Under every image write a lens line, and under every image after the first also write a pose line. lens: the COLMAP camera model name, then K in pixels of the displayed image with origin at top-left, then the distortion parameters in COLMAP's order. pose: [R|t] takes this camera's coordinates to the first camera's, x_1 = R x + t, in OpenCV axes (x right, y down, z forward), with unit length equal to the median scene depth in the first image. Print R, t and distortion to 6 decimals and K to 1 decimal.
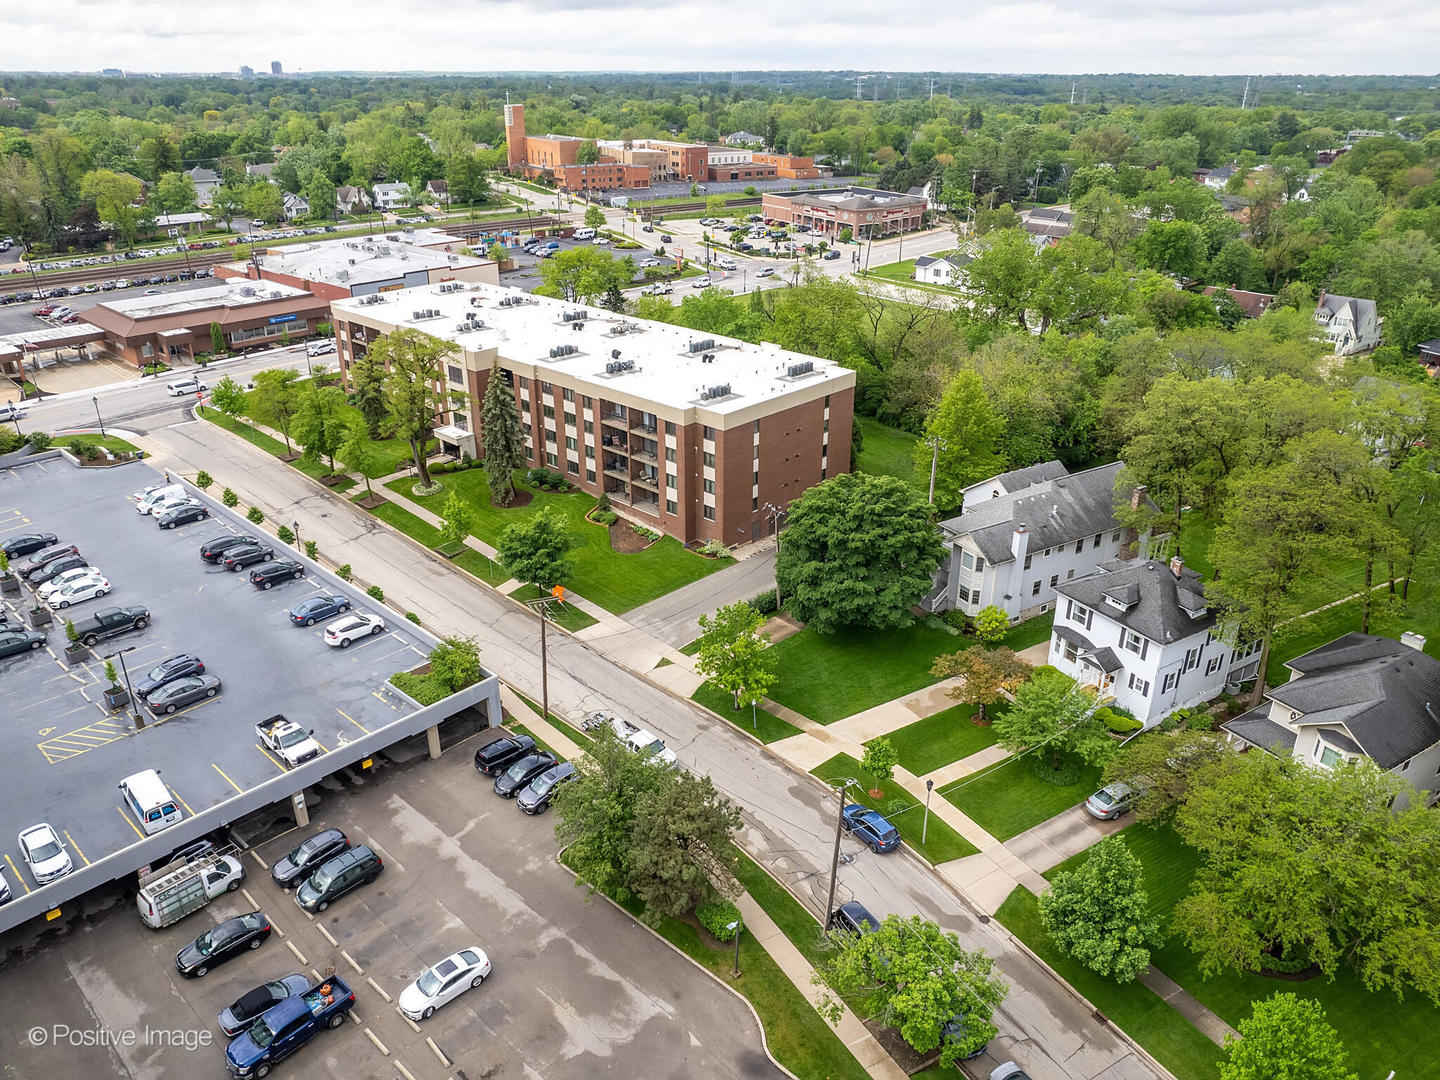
lens RADIAL K [[1030.0, 0, 720.0], [0, 1030.0, 540.0], [0, 0, 1]] dist [-0.034775, 0.000880]
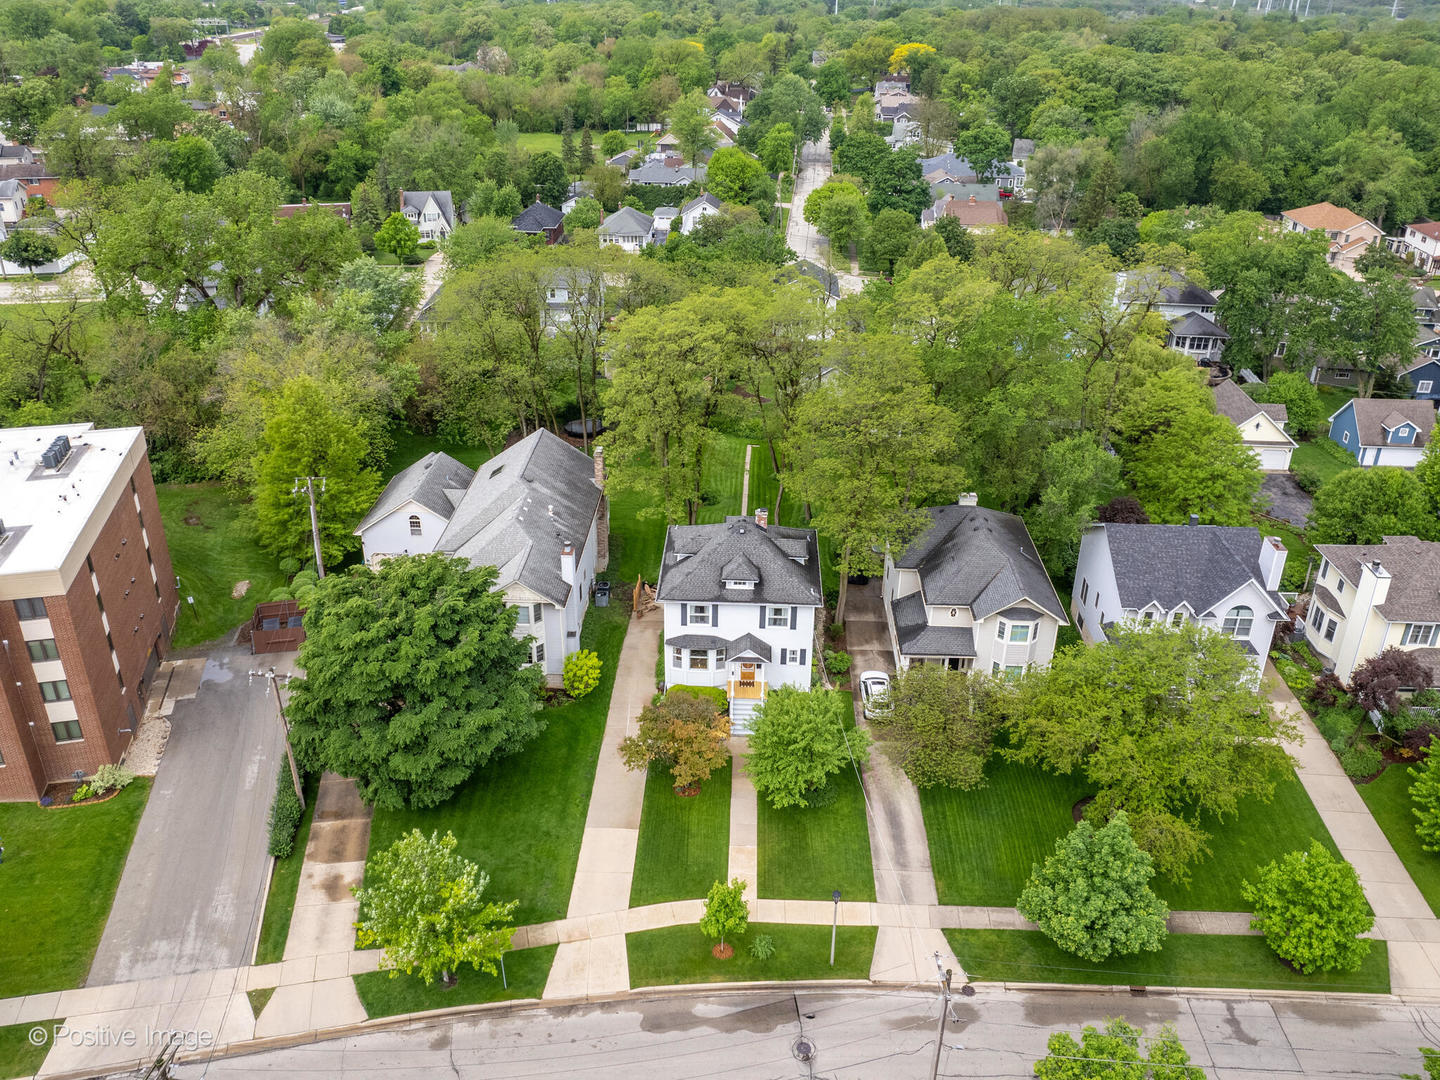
lens RADIAL K [[1124.5, 0, 715.6], [0, 1124.5, 502.6], [0, 0, 1]] dist [-0.043970, 0.006315]
pose [[0.553130, -0.360409, 0.751101, -0.297247], [0.338791, 0.920974, 0.192426, -0.182368], [-0.761096, 0.148030, 0.631522, 0.388906]]
